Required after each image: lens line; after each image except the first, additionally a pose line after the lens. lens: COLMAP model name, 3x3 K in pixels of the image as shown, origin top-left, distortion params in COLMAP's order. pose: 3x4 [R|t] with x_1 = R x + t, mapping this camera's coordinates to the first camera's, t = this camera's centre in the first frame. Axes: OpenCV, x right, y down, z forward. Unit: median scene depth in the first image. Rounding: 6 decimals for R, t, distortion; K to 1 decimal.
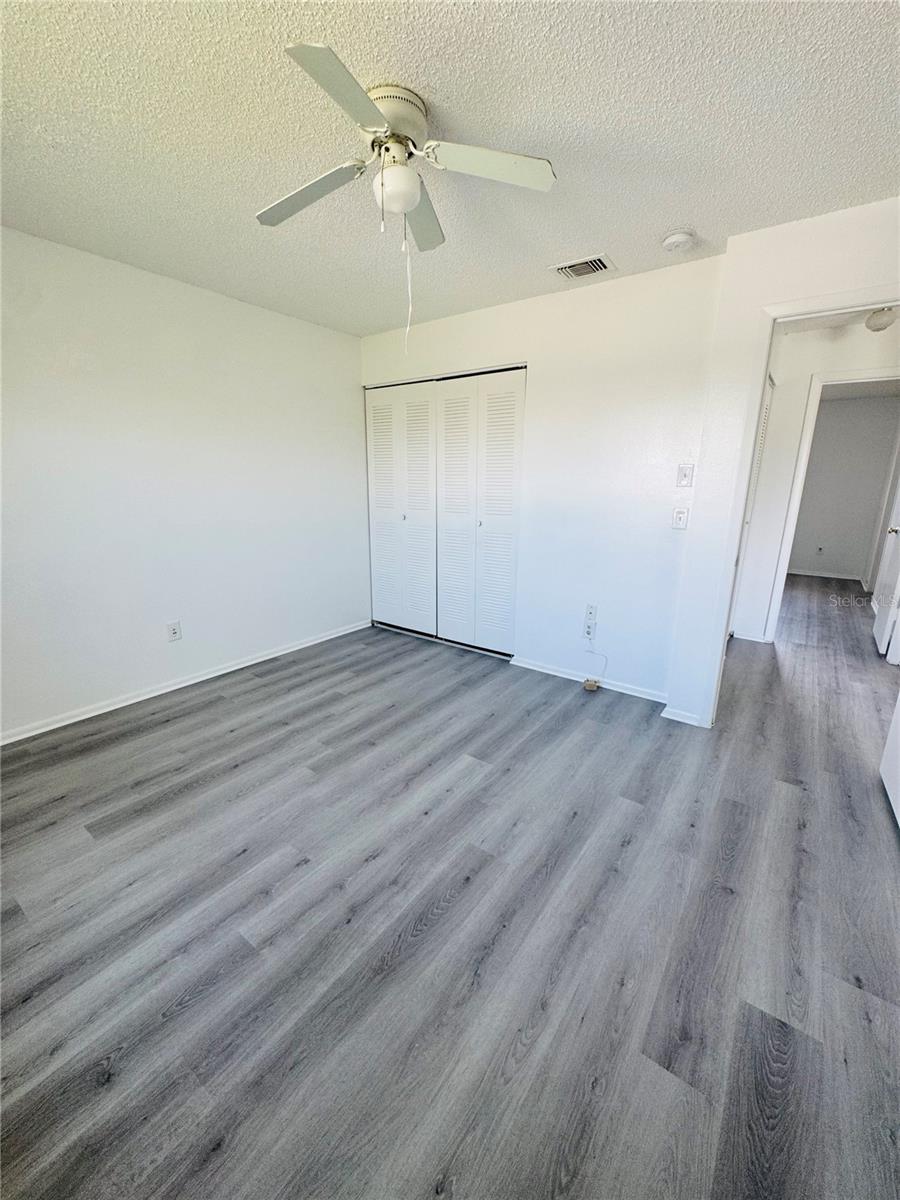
lens RADIAL K [[485.0, 0, 450.0], [0, 485.0, 600.0], [0, 0, 1]] dist [-0.002213, 0.000102]
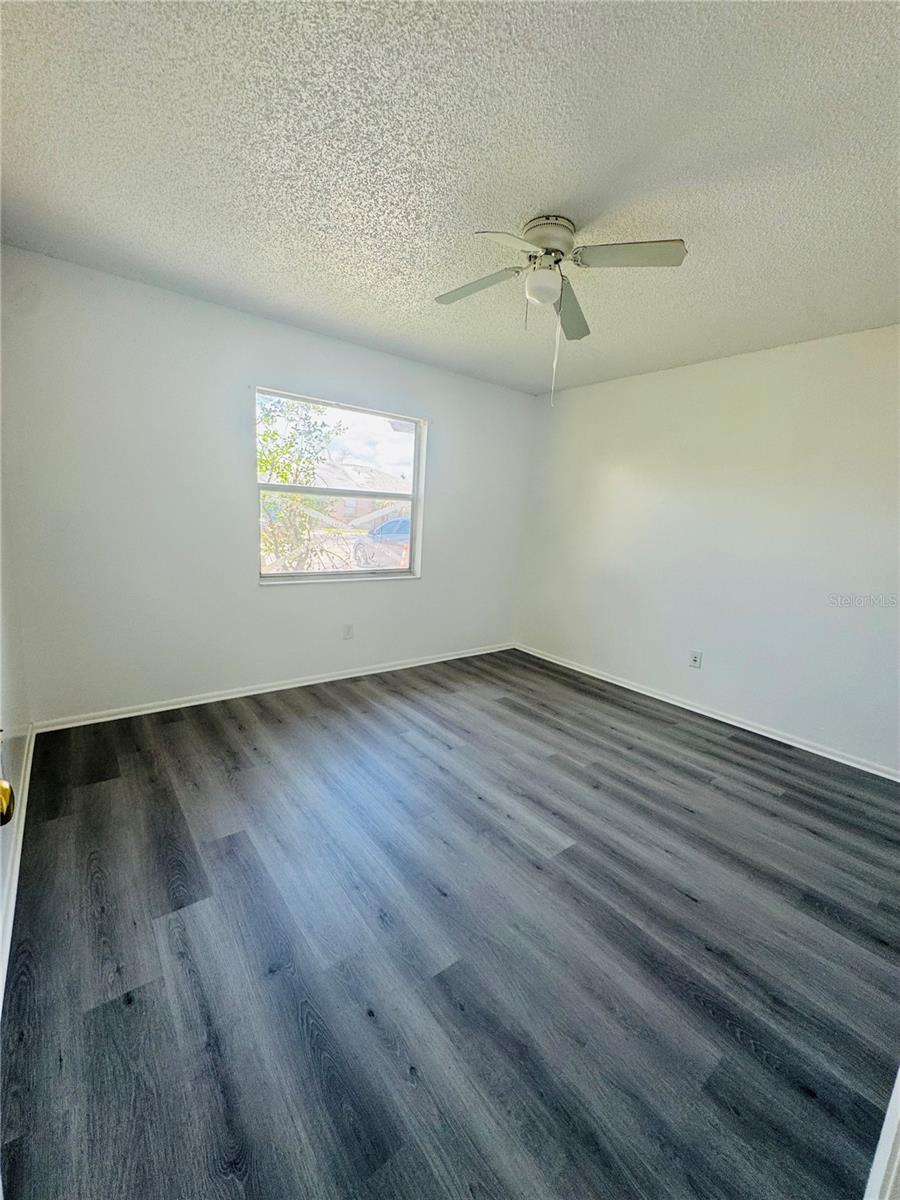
lens RADIAL K [[485.0, 0, 450.0], [0, 485.0, 600.0], [0, 0, 1]] dist [-0.002213, 0.000102]
pose [[-0.268724, 0.142998, -0.952544, 0.792649], [-0.294799, 0.929254, 0.222668, -0.180536], [0.916996, 0.340645, -0.207557, 0.813822]]
